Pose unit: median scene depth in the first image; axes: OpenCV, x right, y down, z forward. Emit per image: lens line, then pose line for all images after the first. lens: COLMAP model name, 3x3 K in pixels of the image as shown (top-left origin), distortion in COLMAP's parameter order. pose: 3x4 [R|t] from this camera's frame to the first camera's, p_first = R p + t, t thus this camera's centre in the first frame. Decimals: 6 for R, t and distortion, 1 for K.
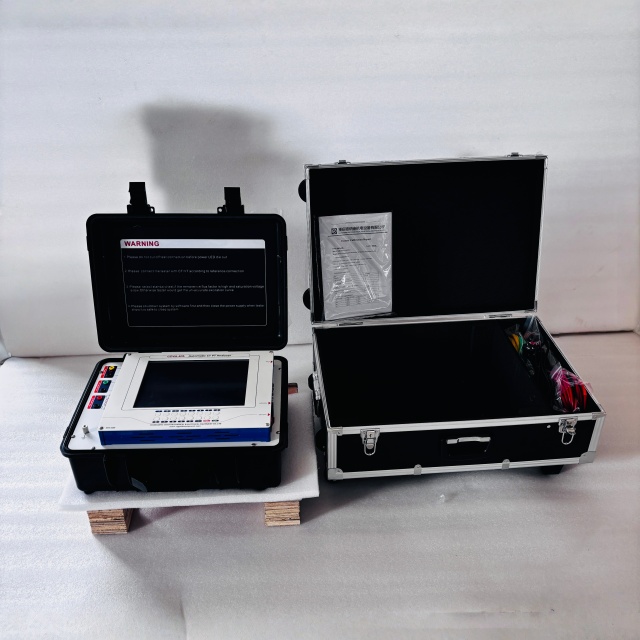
lens RADIAL K [[601.6, 0, 320.0], [0, 601.6, 320.0], [0, 0, 1]] dist [0.119688, -0.477052]
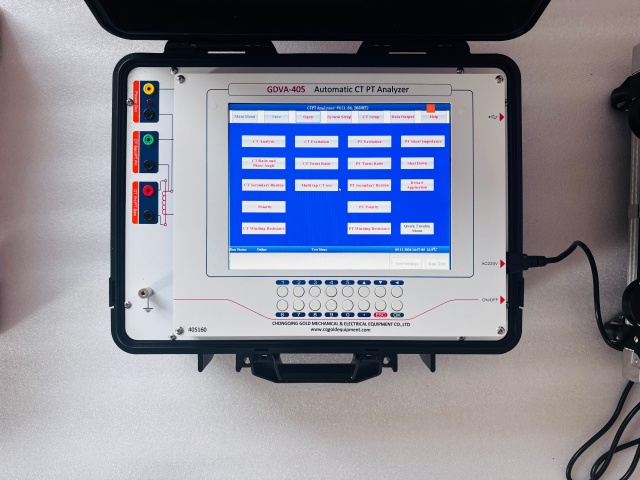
lens RADIAL K [[483.6, 0, 320.0], [0, 483.6, 240.0], [0, 0, 1]] dist [0.001760, 0.000953]
pose [[0.998751, 0.048091, -0.013589, -0.205141], [-0.014228, 0.534295, 0.845179, -0.181810], [0.047906, -0.843929, 0.534311, 0.726176]]
